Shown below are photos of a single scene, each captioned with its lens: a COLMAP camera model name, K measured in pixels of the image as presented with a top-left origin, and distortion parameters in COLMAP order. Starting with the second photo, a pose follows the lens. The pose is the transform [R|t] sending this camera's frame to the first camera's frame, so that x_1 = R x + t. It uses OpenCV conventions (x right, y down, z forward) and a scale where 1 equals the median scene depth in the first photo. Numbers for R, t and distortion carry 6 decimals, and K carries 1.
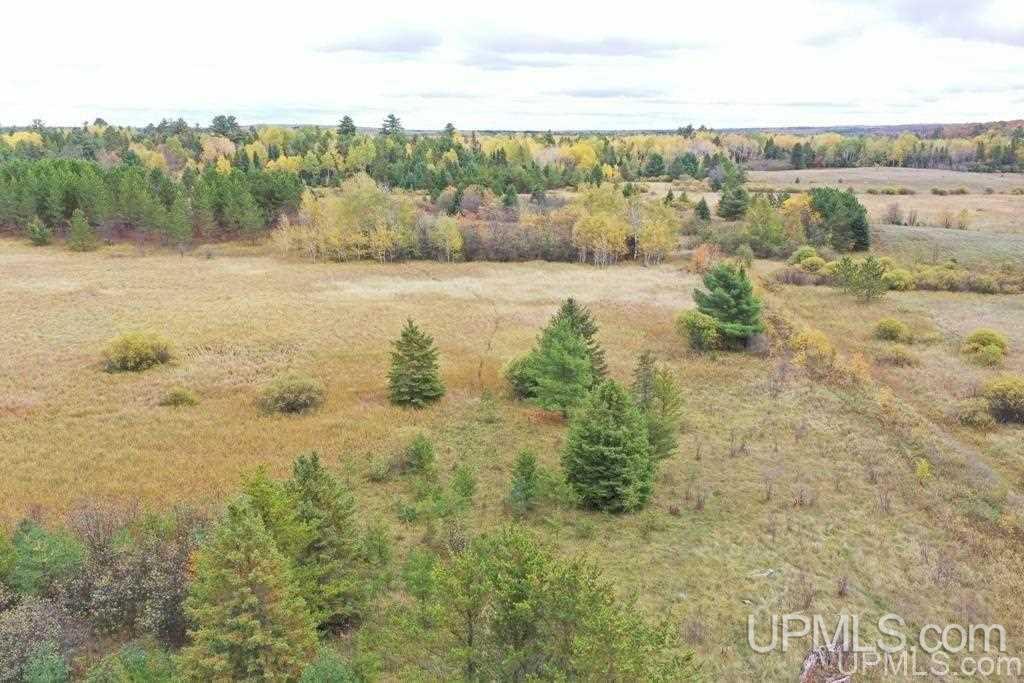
lens RADIAL K [[820.9, 0, 513.0], [0, 820.9, 337.8], [0, 0, 1]] dist [0.003700, 0.007698]
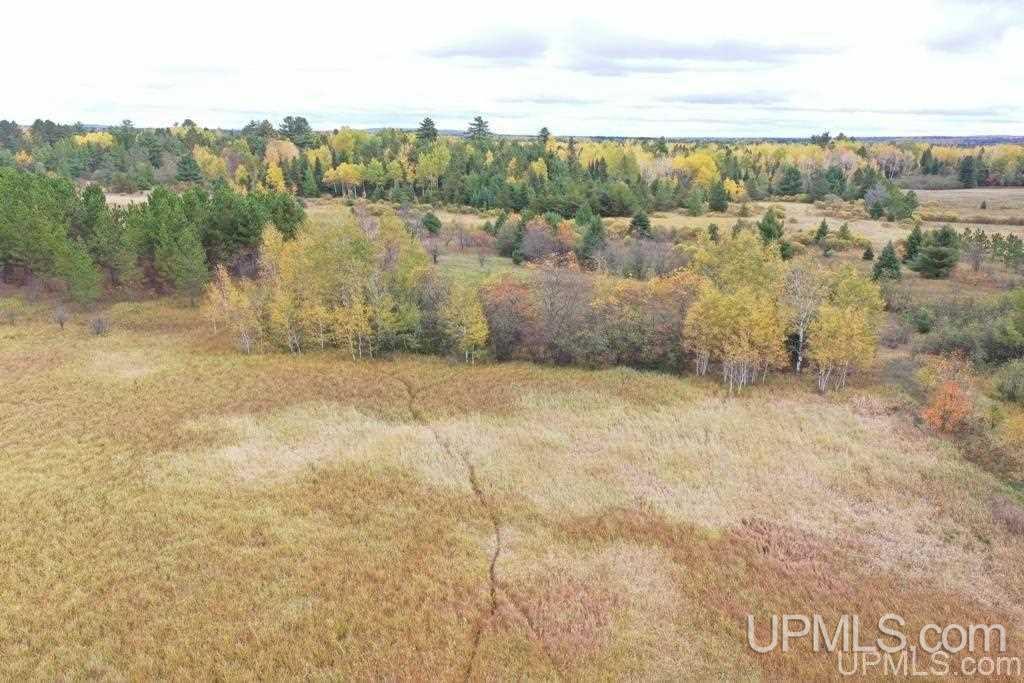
lens RADIAL K [[820.9, 0, 518.1], [0, 820.9, 341.1], [0, 0, 1]] dist [0.003700, 0.007698]
pose [[0.991932, 0.040801, -0.120023, 0.009665], [-0.041105, 0.999155, -0.000064, -0.038780], [0.119919, 0.004997, 0.992771, 0.152906]]
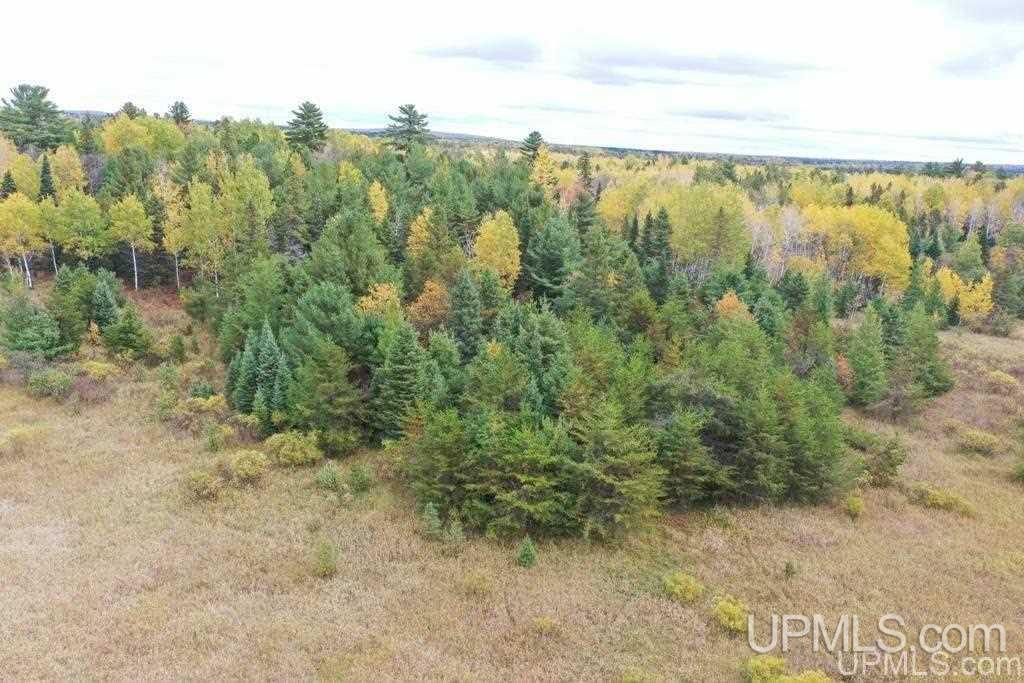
lens RADIAL K [[820.9, 0, 517.0], [0, 820.9, 347.3], [0, 0, 1]] dist [0.003700, 0.007698]
pose [[0.989652, 0.084707, -0.115821, -0.025680], [-0.085377, 0.996348, -0.000827, -0.158778], [0.115328, 0.010707, 0.993270, 0.617953]]
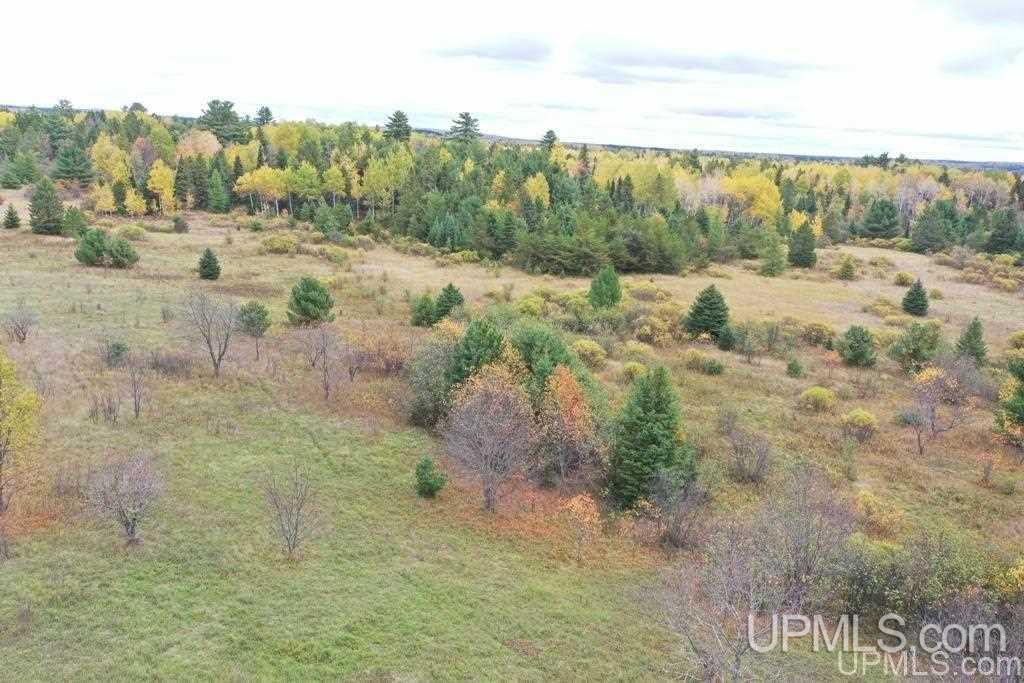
lens RADIAL K [[820.9, 0, 513.7], [0, 820.9, 336.5], [0, 0, 1]] dist [0.003700, 0.007698]
pose [[0.988709, 0.085861, -0.122813, -0.010229], [-0.087742, 0.996093, -0.009982, -0.094961], [0.121476, 0.020645, 0.992380, 0.376067]]
